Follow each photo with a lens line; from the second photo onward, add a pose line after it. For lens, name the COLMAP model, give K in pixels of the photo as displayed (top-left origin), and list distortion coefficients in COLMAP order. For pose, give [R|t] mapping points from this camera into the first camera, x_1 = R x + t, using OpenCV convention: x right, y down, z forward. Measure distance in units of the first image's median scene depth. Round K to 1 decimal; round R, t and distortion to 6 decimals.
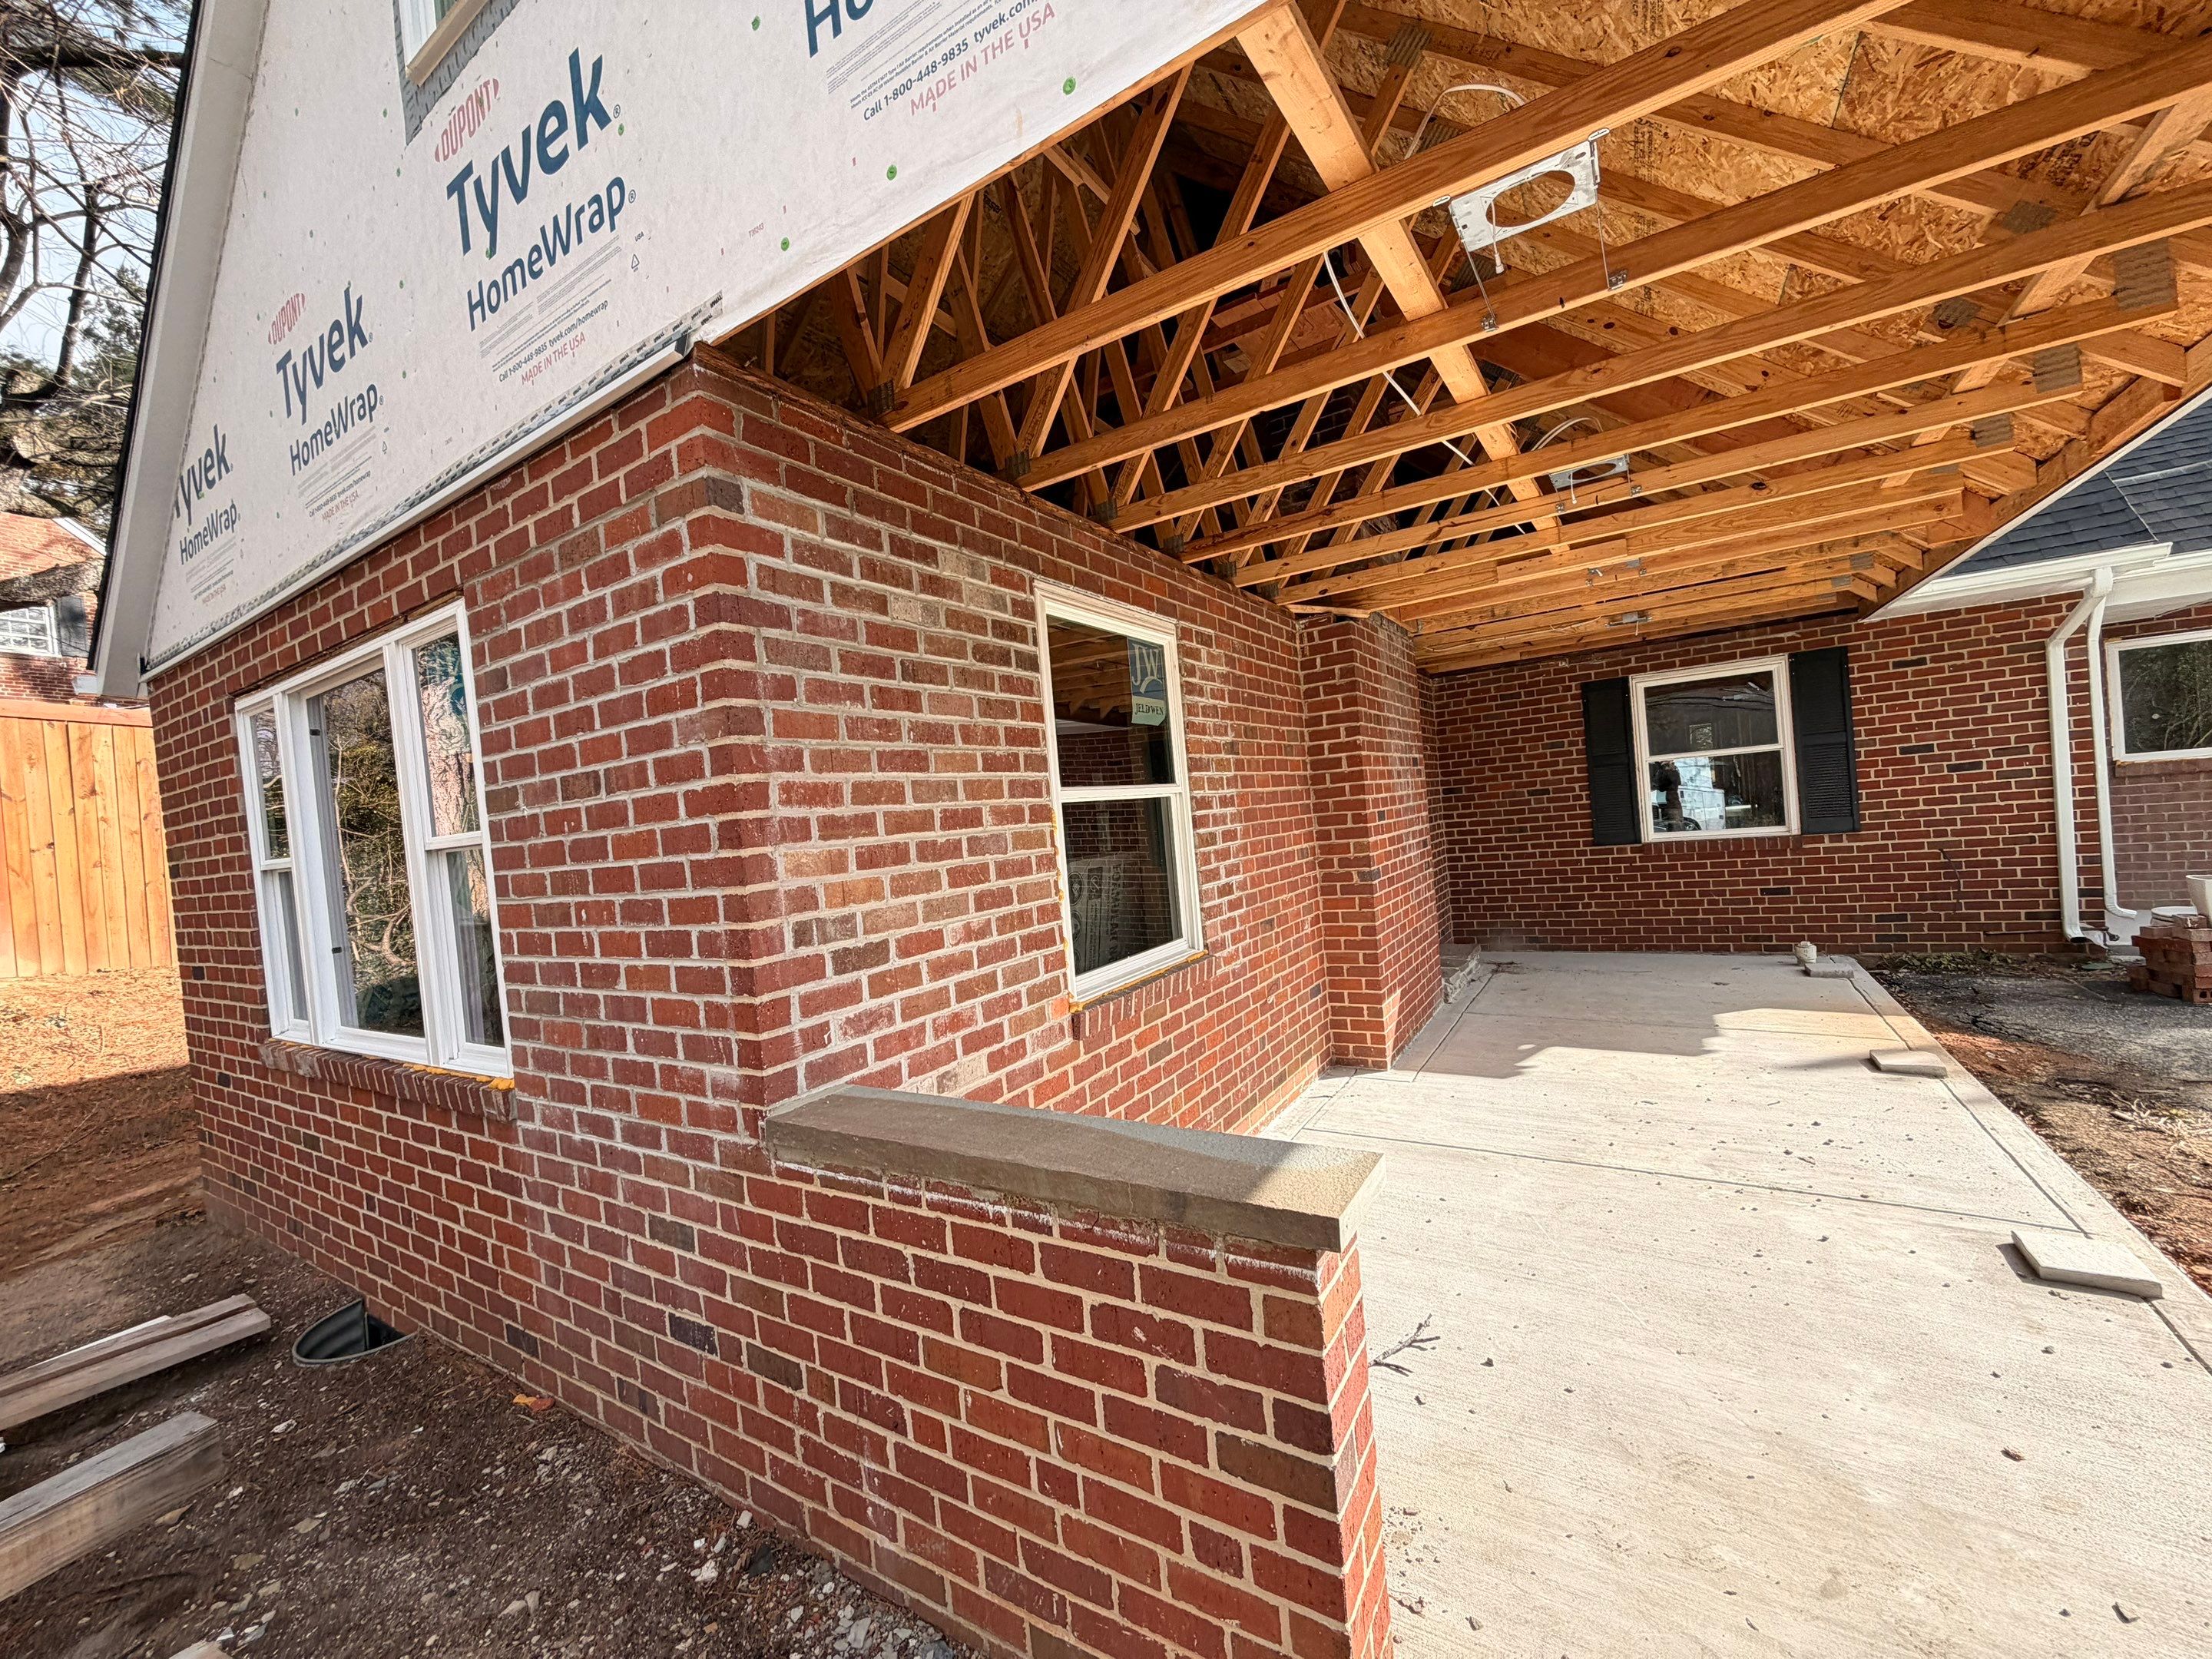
lens RADIAL K [[861.1, 0, 1106.0], [0, 861.1, 829.5], [0, 0, 1]] dist [0.005715, -0.000421]
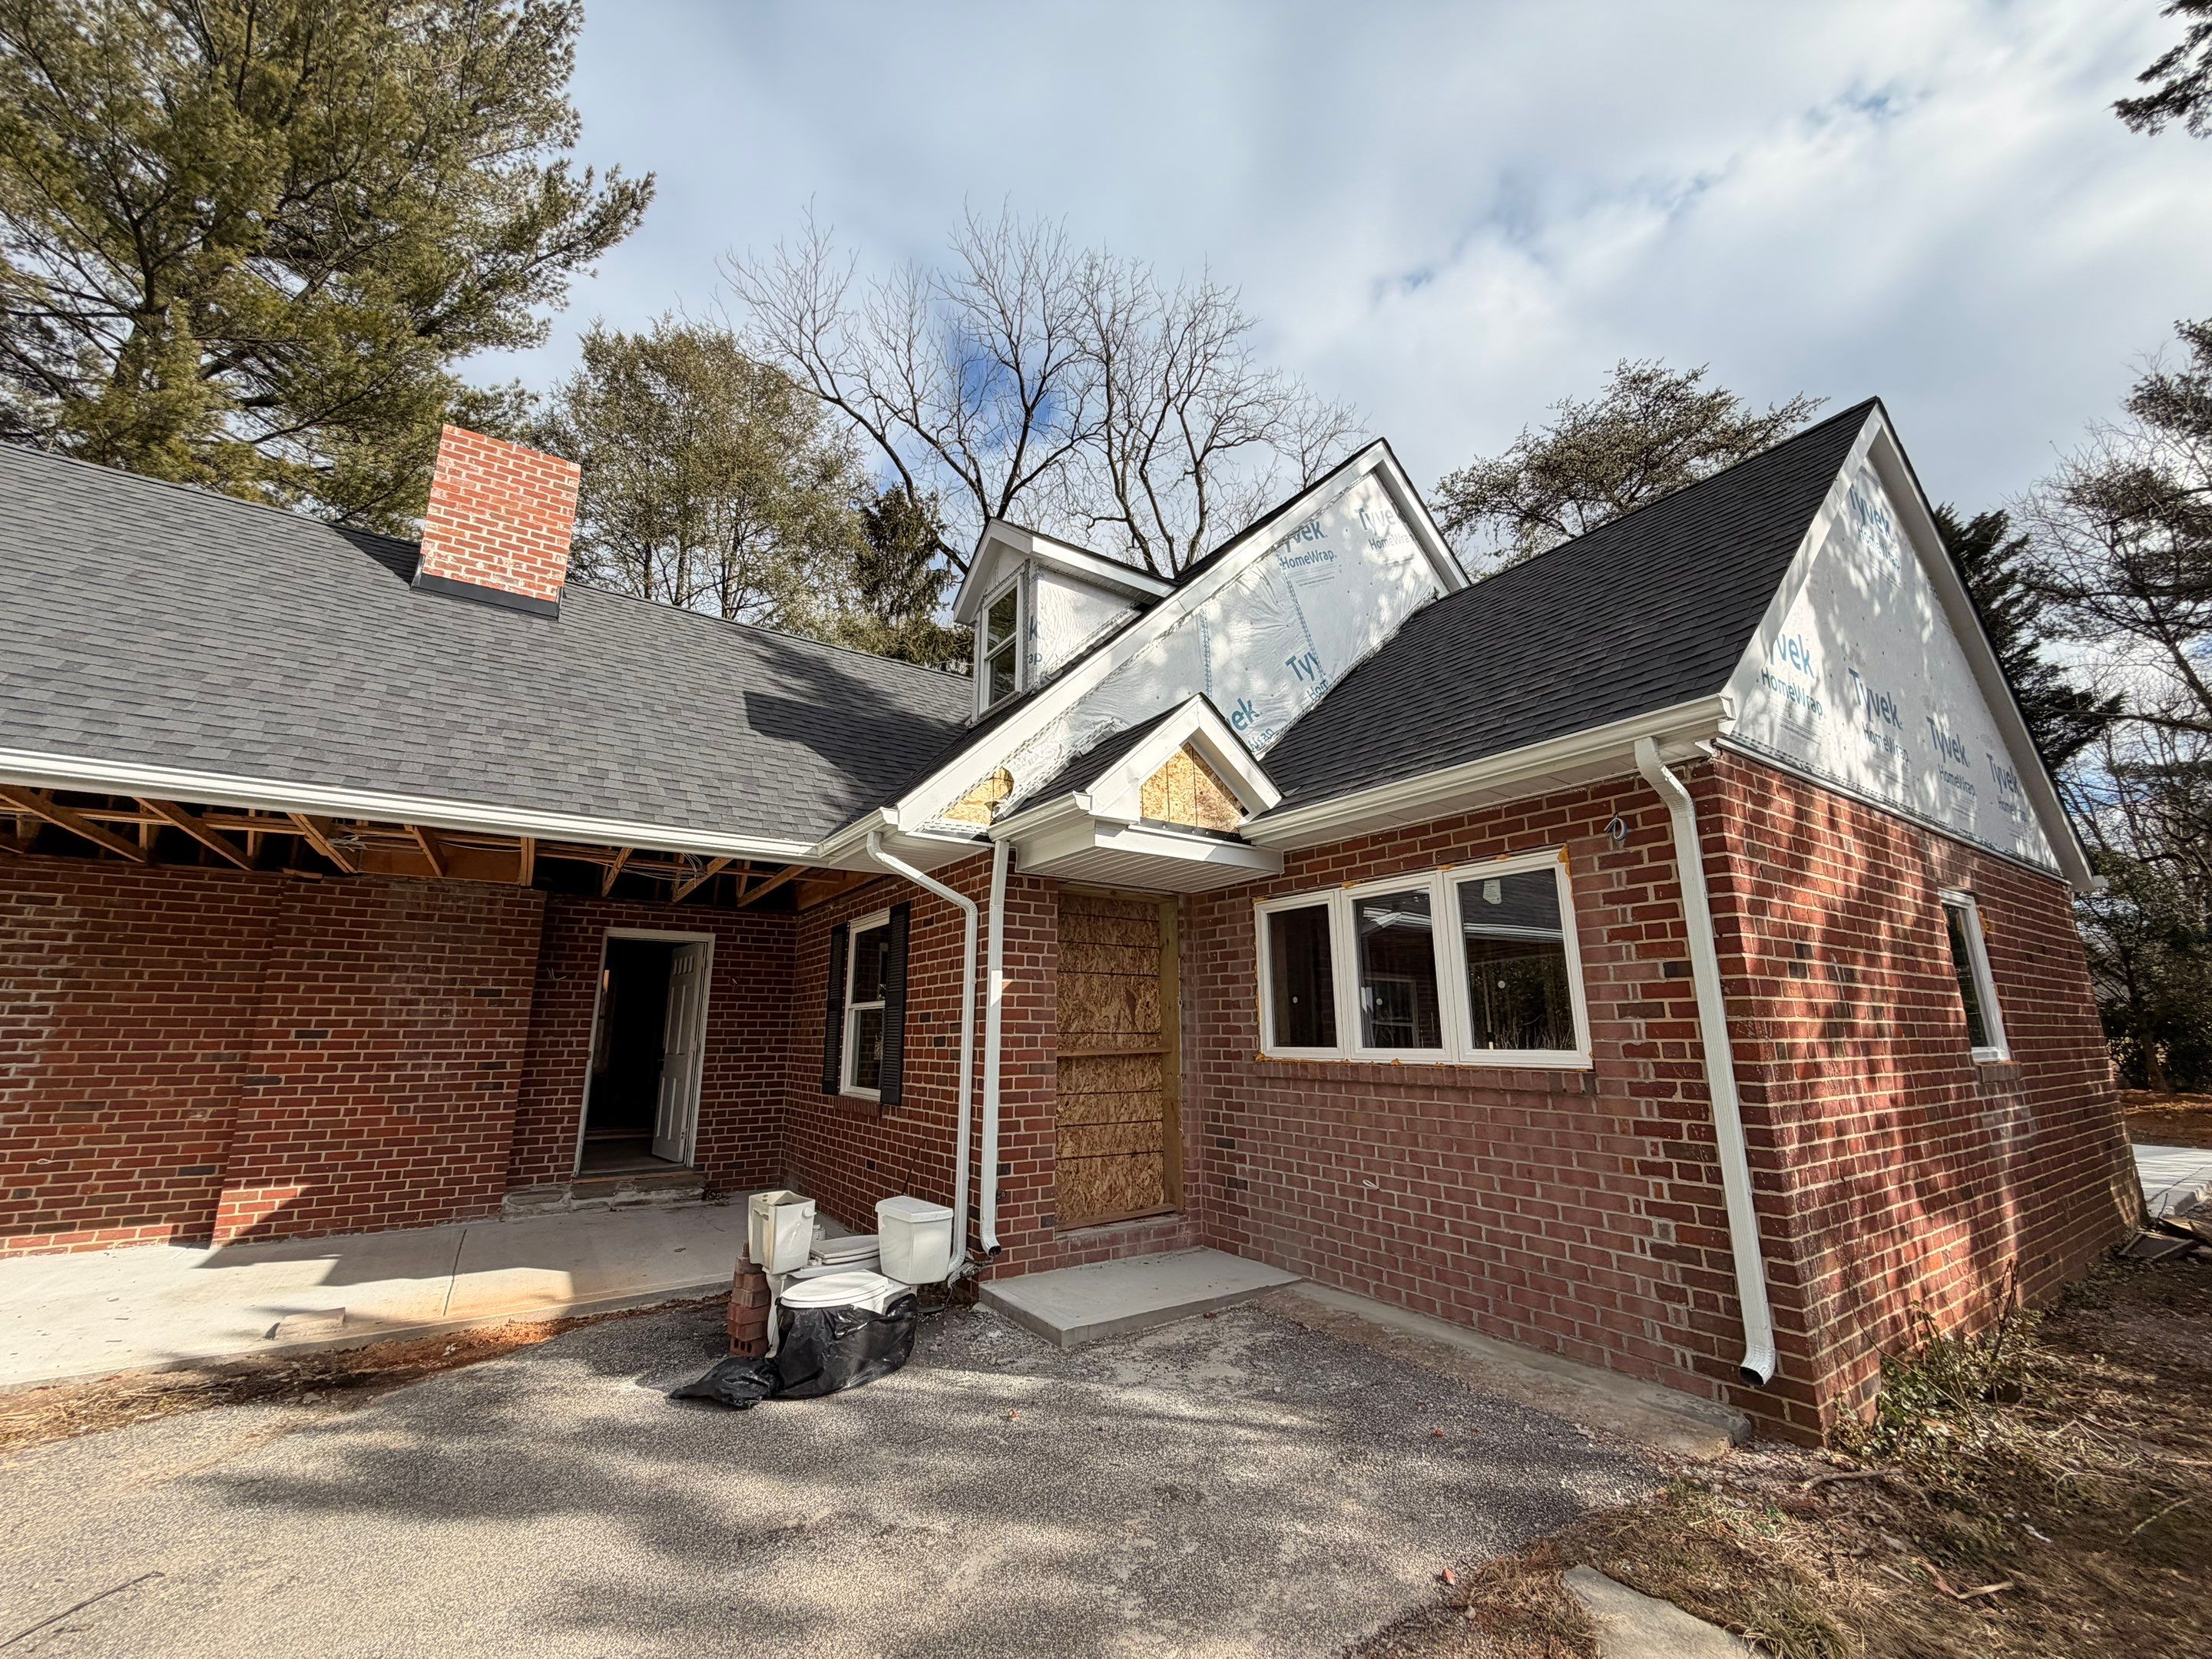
lens RADIAL K [[880.3, 0, 1106.0], [0, 880.3, 829.5], [0, 0, 1]] dist [0.000457, 0.000056]
pose [[0.904276, -0.010158, -0.426827, 1.399643], [-0.085483, 0.975166, -0.204312, -0.104308], [0.418302, 0.221241, 0.880952, 0.208872]]
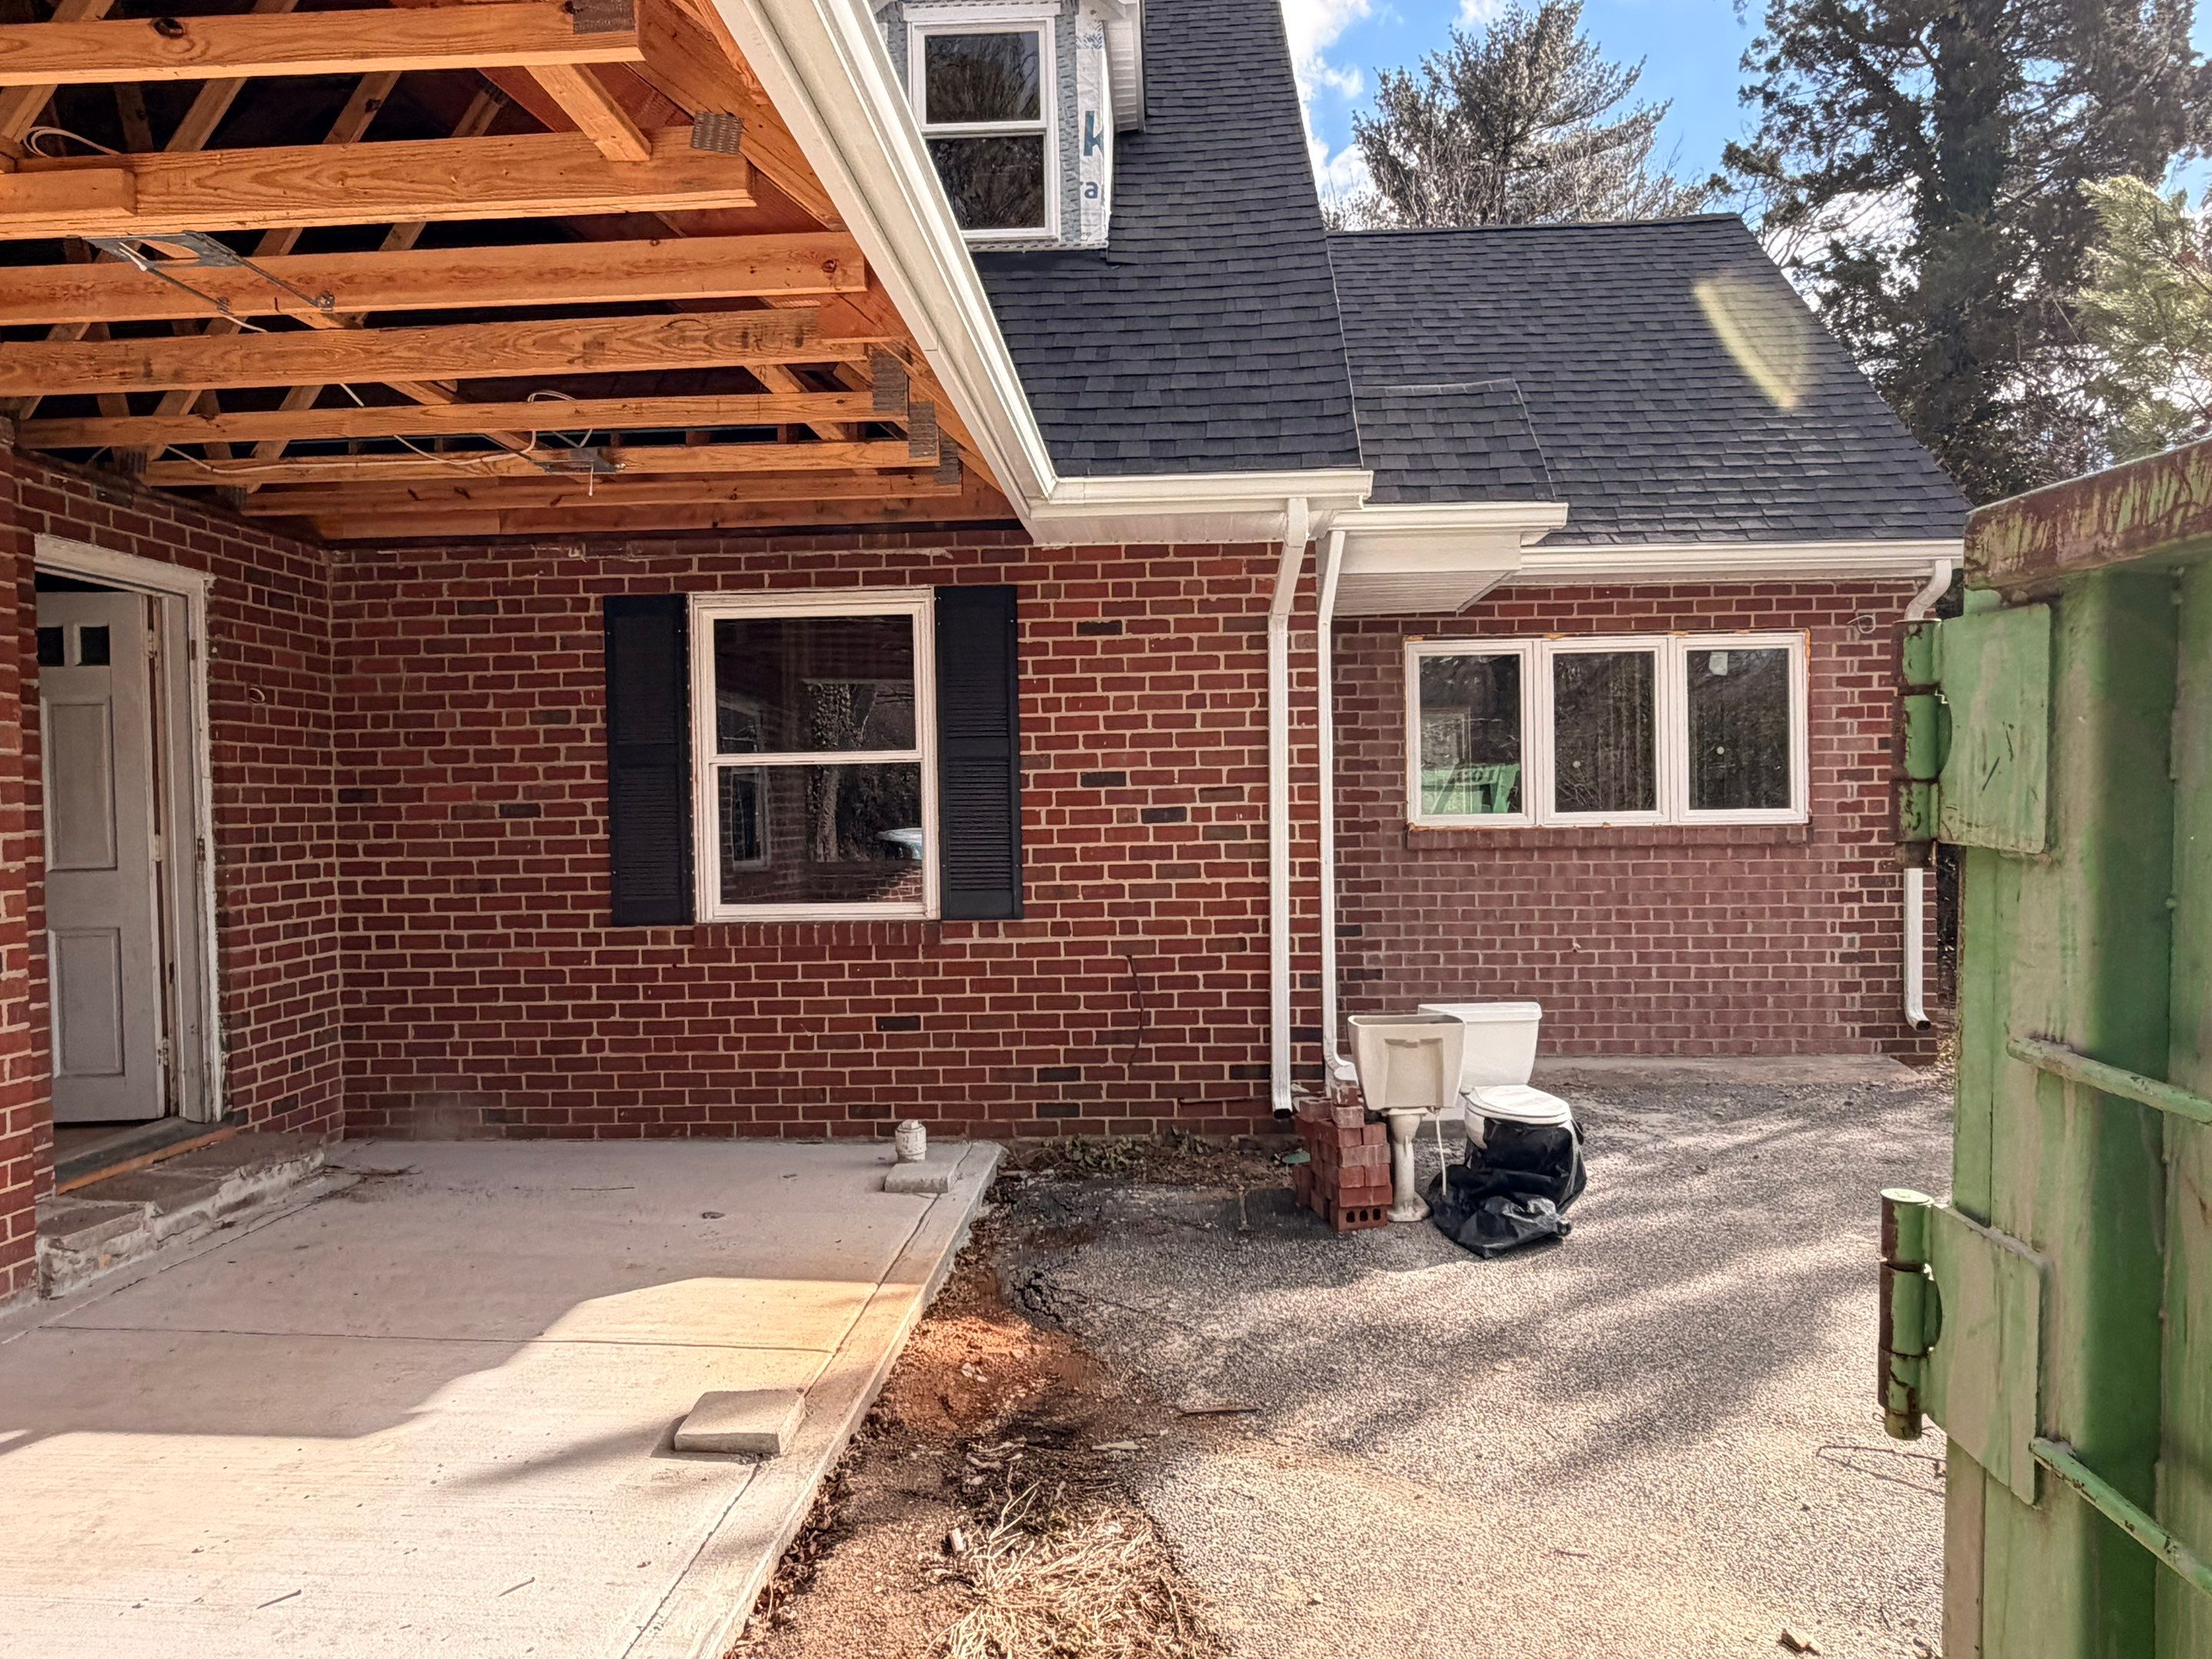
lens RADIAL K [[1471.4, 0, 1106.0], [0, 1471.4, 829.5], [0, 0, 1]] dist [-0.003125, -0.003886]
pose [[0.883545, 0.065786, 0.463704, 0.459384], [-0.053913, 0.997790, -0.038832, -0.020397], [-0.465234, 0.009310, 0.885139, 0.129575]]
